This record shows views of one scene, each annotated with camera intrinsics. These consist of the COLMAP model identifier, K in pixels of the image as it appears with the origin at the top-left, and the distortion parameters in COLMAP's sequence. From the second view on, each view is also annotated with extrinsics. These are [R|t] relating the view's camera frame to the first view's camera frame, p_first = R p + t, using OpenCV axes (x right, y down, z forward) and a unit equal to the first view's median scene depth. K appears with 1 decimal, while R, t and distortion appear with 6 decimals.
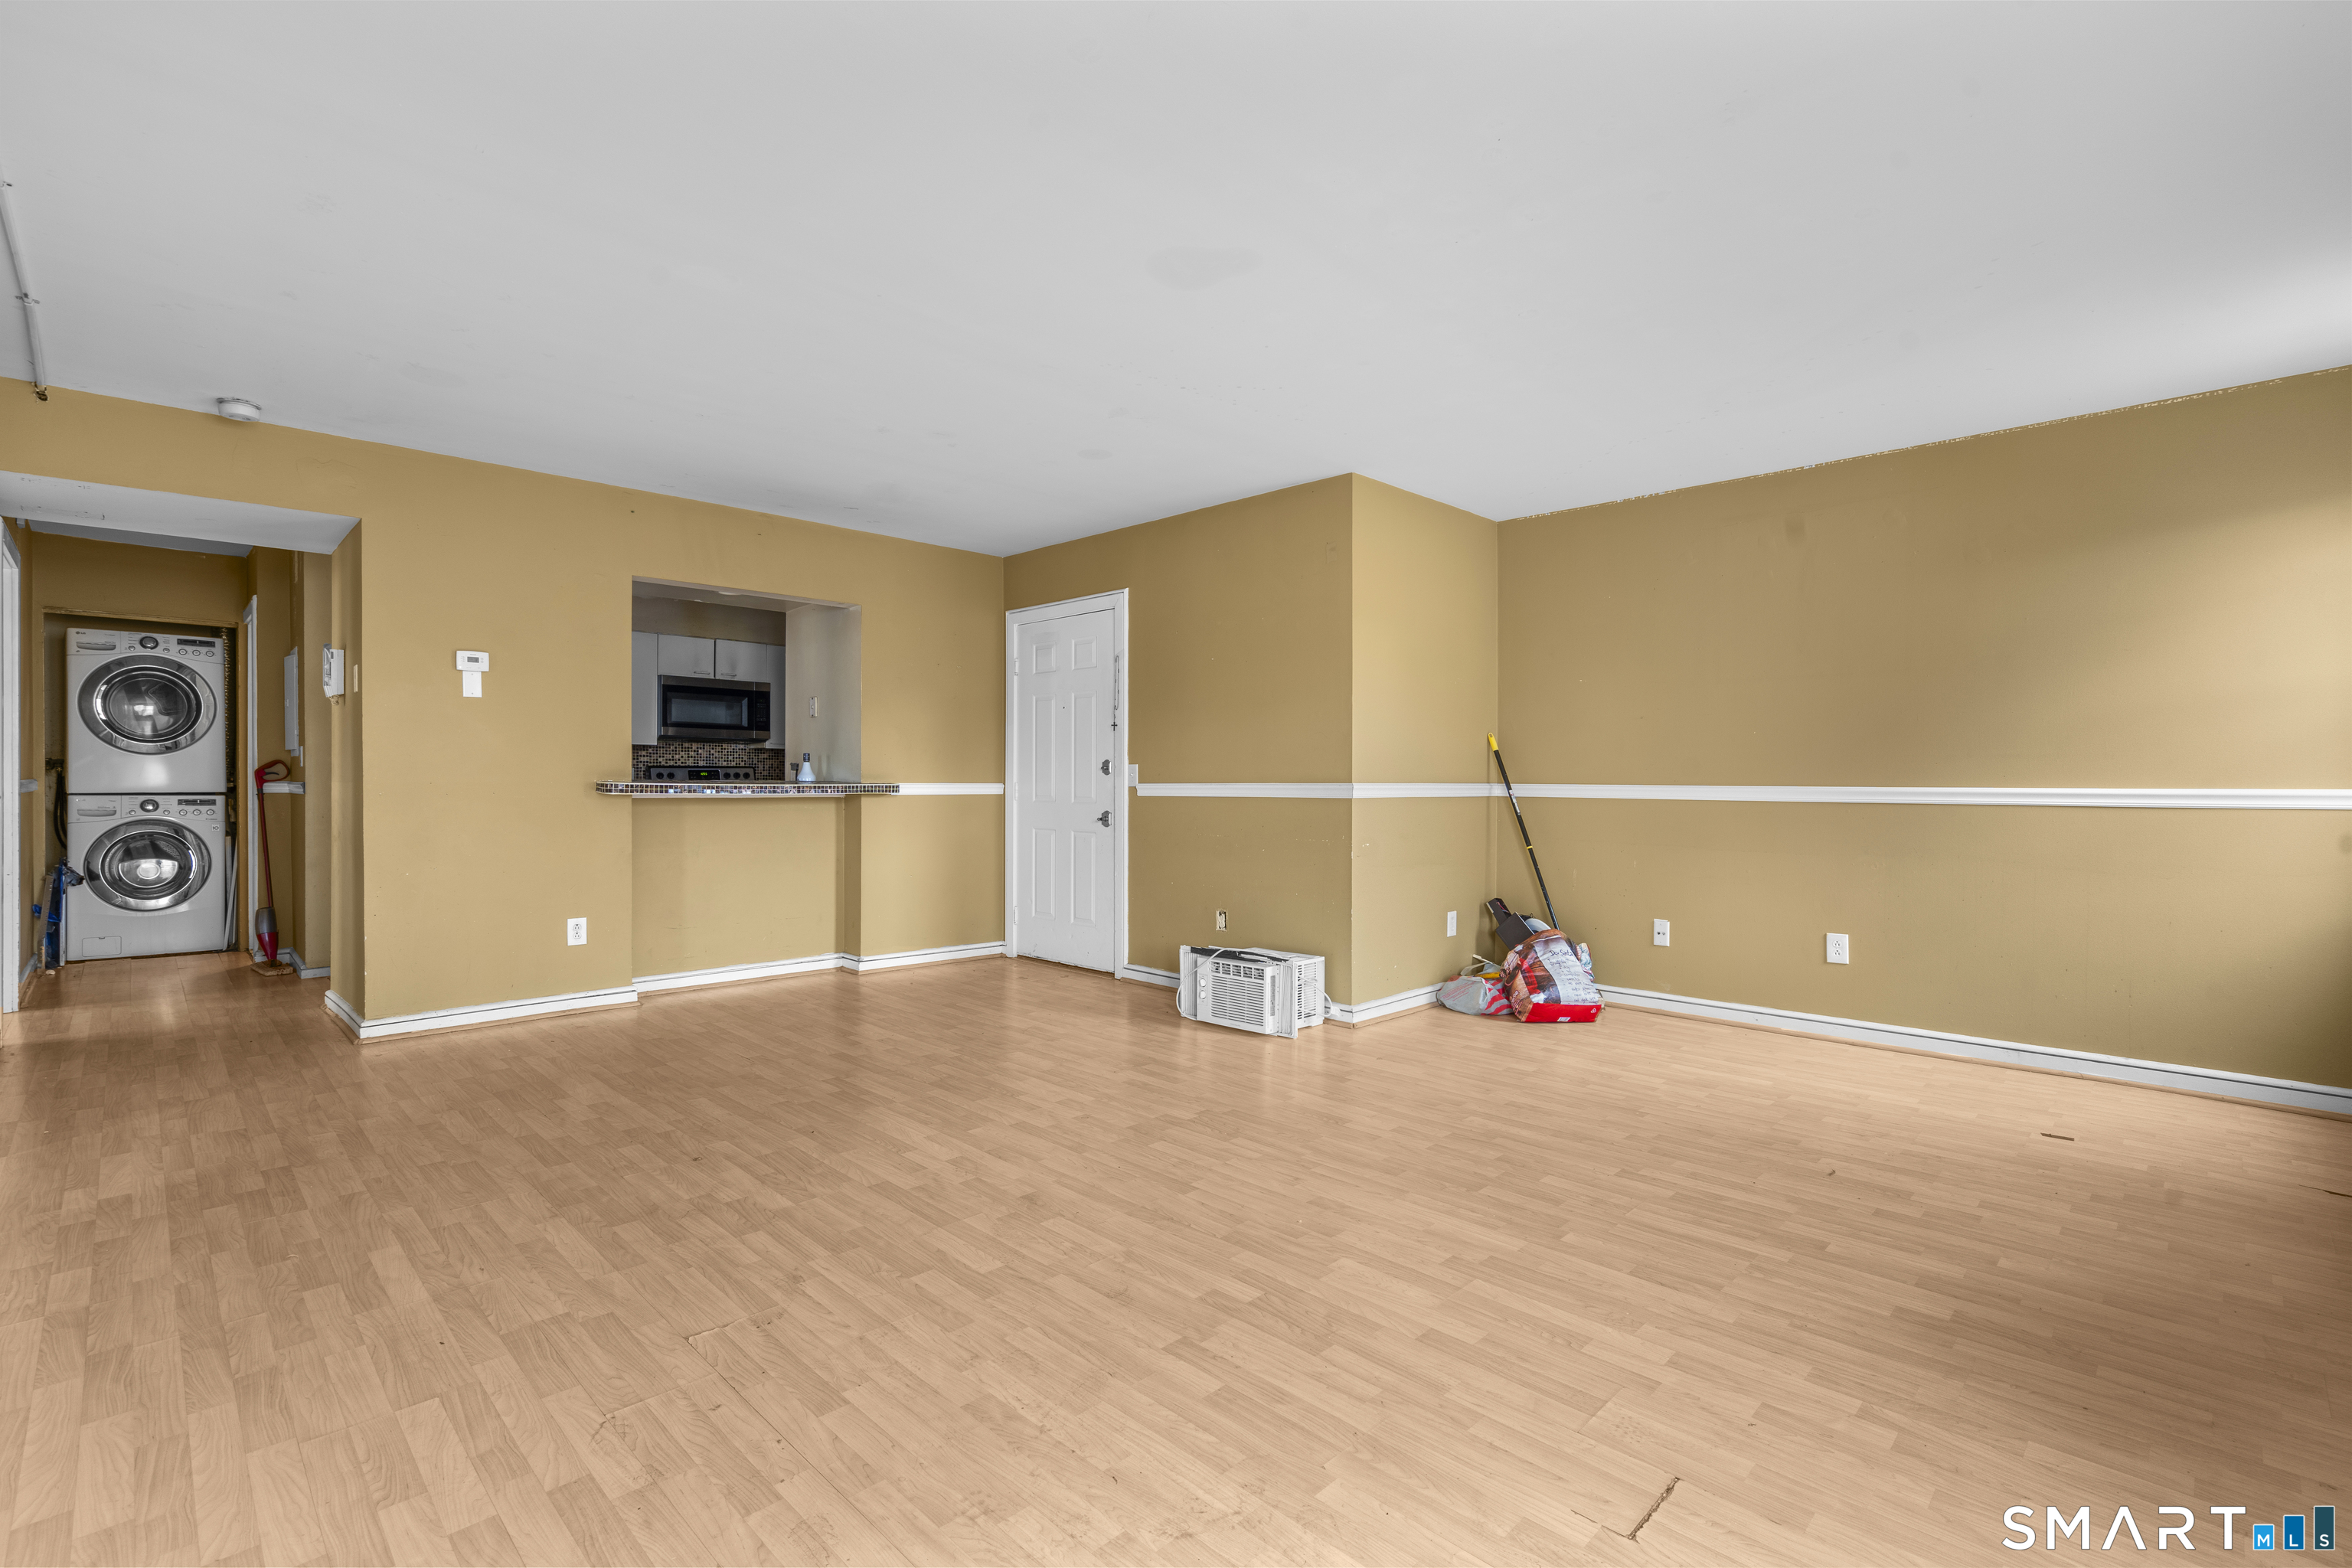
lens RADIAL K [[1054.6, 0, 1176.1], [0, 1054.6, 791.5], [0, 0, 1]] dist [-0.007160, 0.001559]
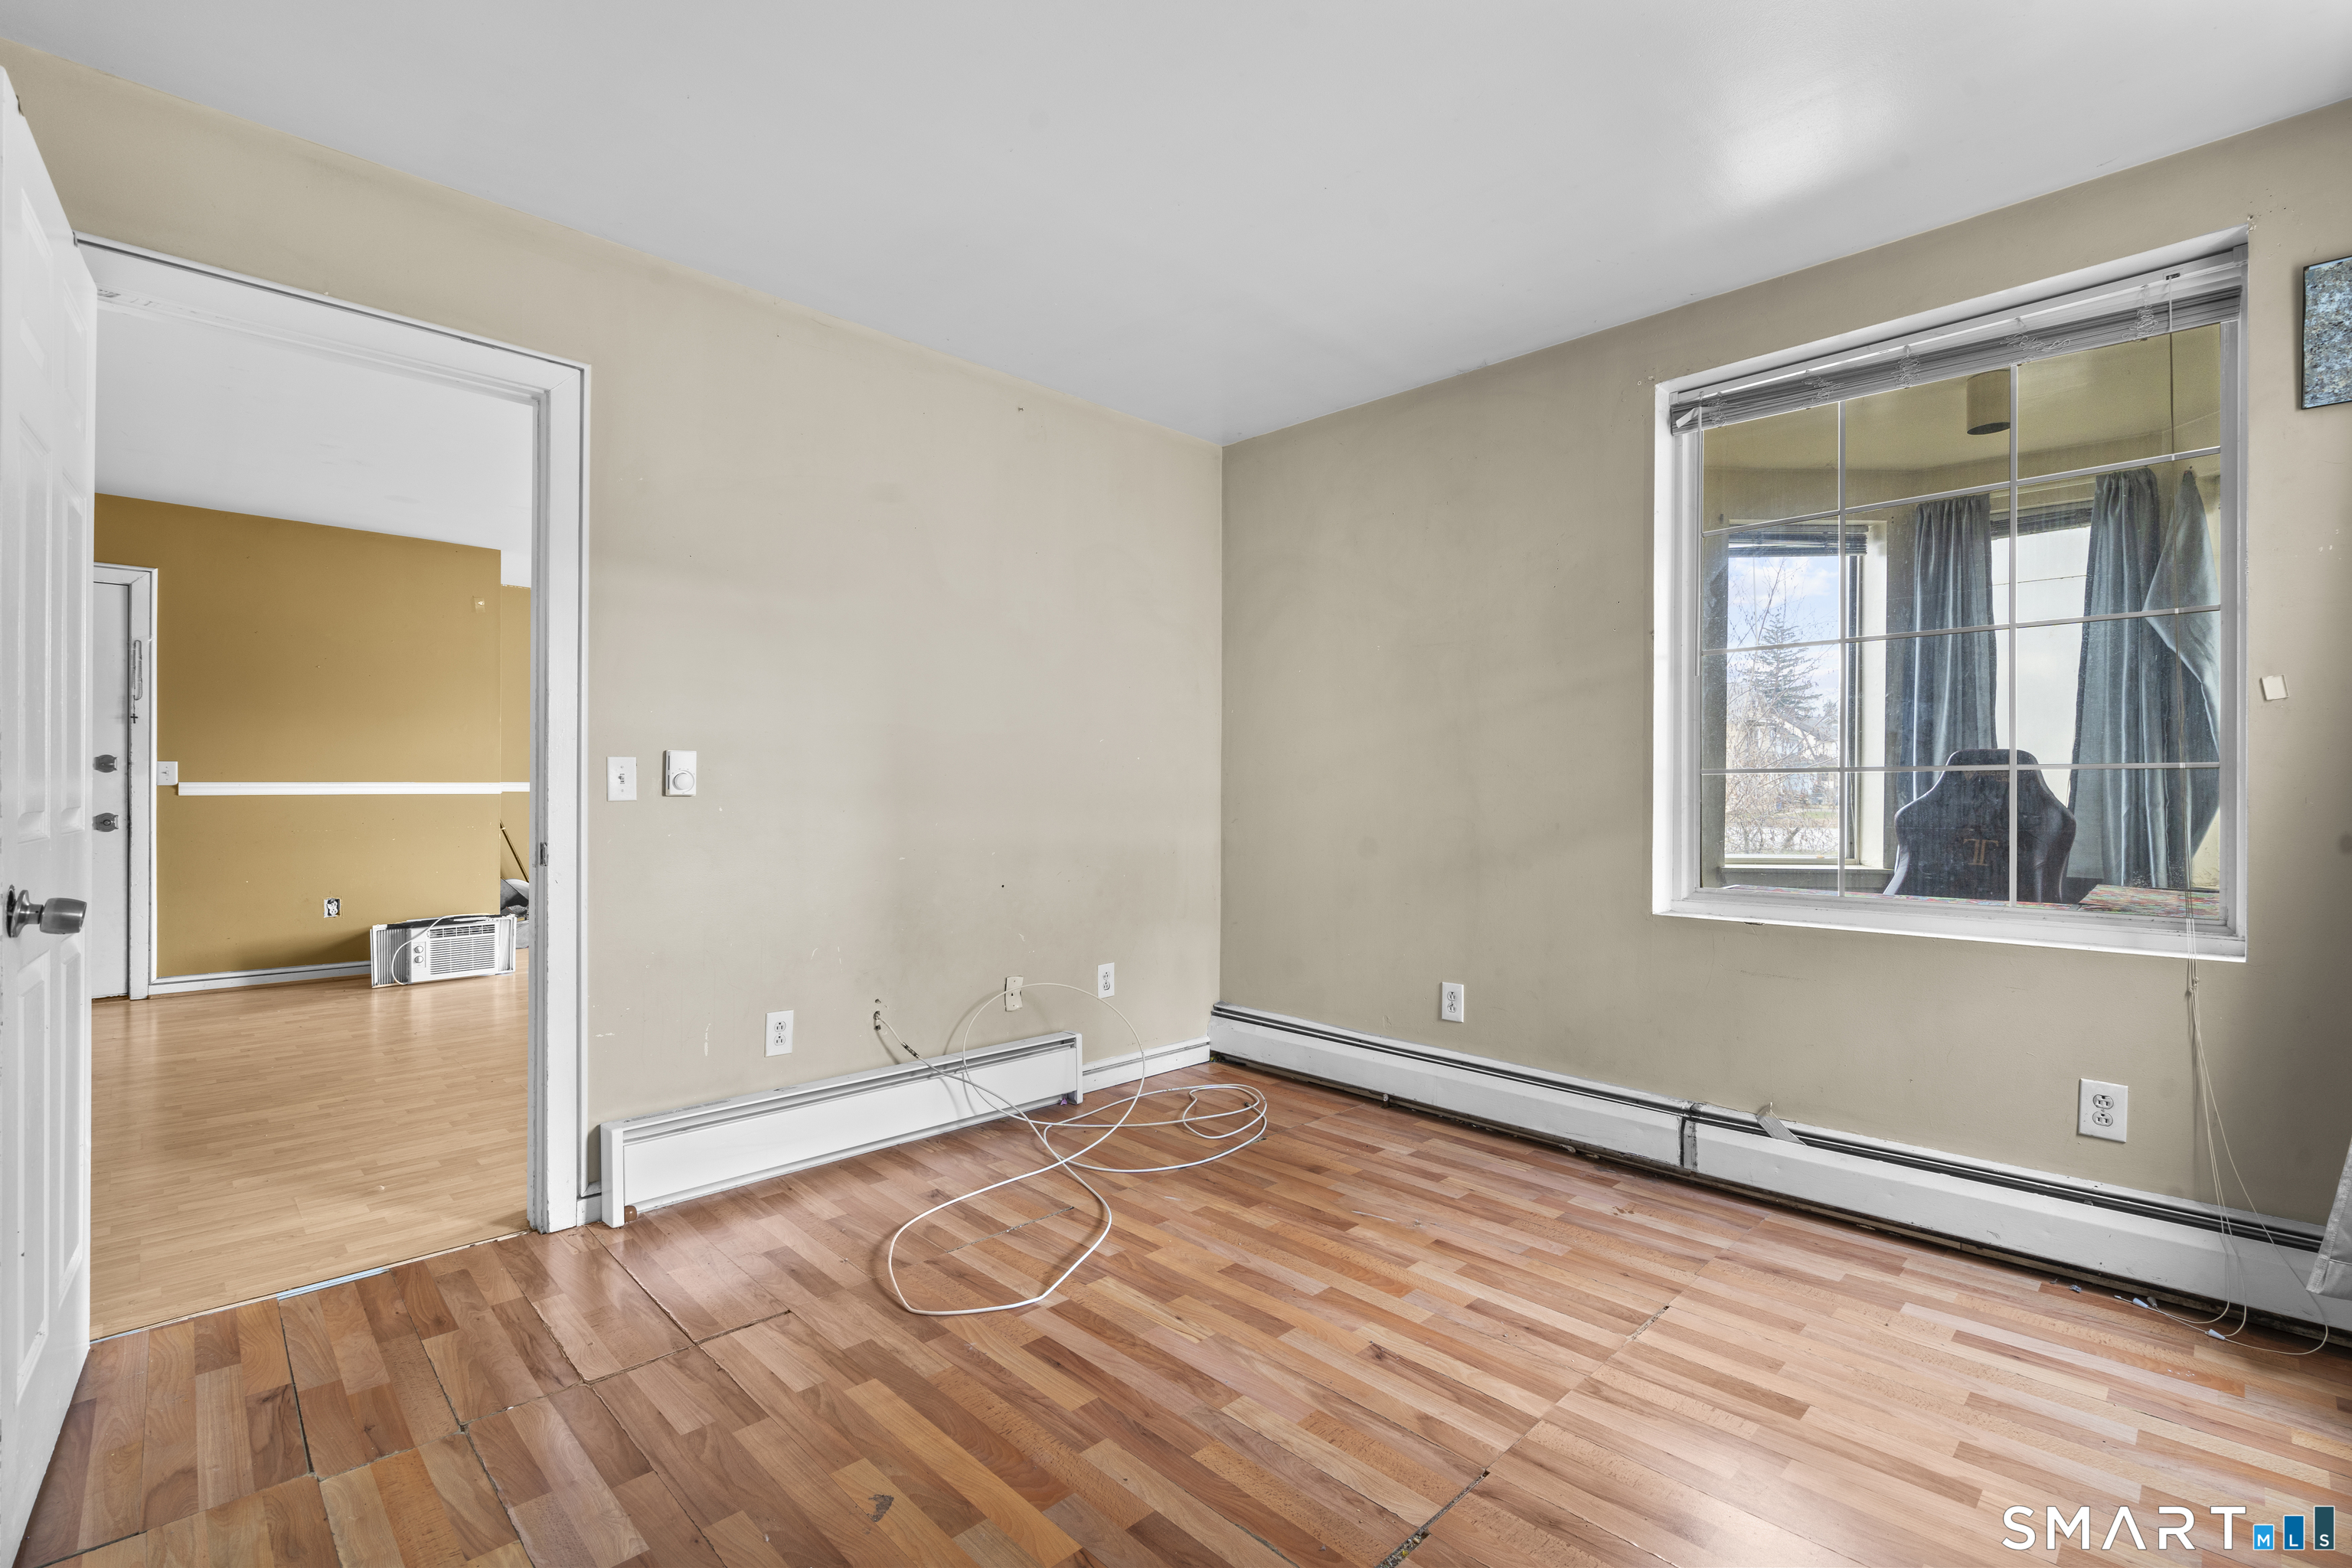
lens RADIAL K [[1054.6, 0, 1172.7], [0, 1054.6, 785.6], [0, 0, 1]] dist [-0.007160, 0.001559]
pose [[0.004217, -0.002557, 0.999988, -1.916520], [0.004949, 0.999985, 0.002536, -0.005284], [-0.999979, 0.004938, 0.004230, 0.237090]]
